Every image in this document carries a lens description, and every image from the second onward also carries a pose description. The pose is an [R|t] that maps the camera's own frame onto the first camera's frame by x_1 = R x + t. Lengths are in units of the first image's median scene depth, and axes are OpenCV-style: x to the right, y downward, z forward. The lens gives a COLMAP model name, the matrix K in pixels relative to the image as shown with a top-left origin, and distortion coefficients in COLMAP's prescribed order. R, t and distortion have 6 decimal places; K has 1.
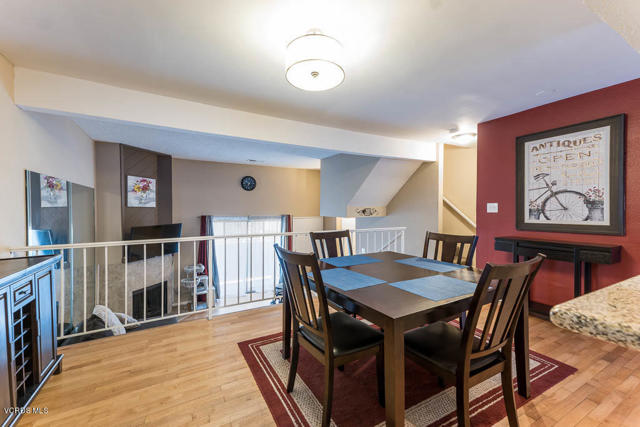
lens RADIAL K [[263.1, 0, 317.6], [0, 263.1, 211.1], [0, 0, 1]] dist [0.024108, -0.000491]
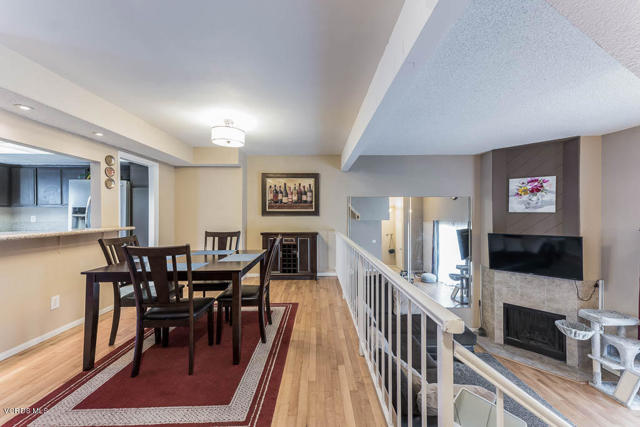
lens RADIAL K [[263.1, 0, 318.8], [0, 263.1, 213.9], [0, 0, 1]] dist [0.024108, -0.000491]
pose [[-0.465628, -0.001940, -0.884978, 0.414476], [-0.010704, 0.999937, 0.003440, -0.006441], [0.884916, 0.011075, -0.465619, 0.803612]]
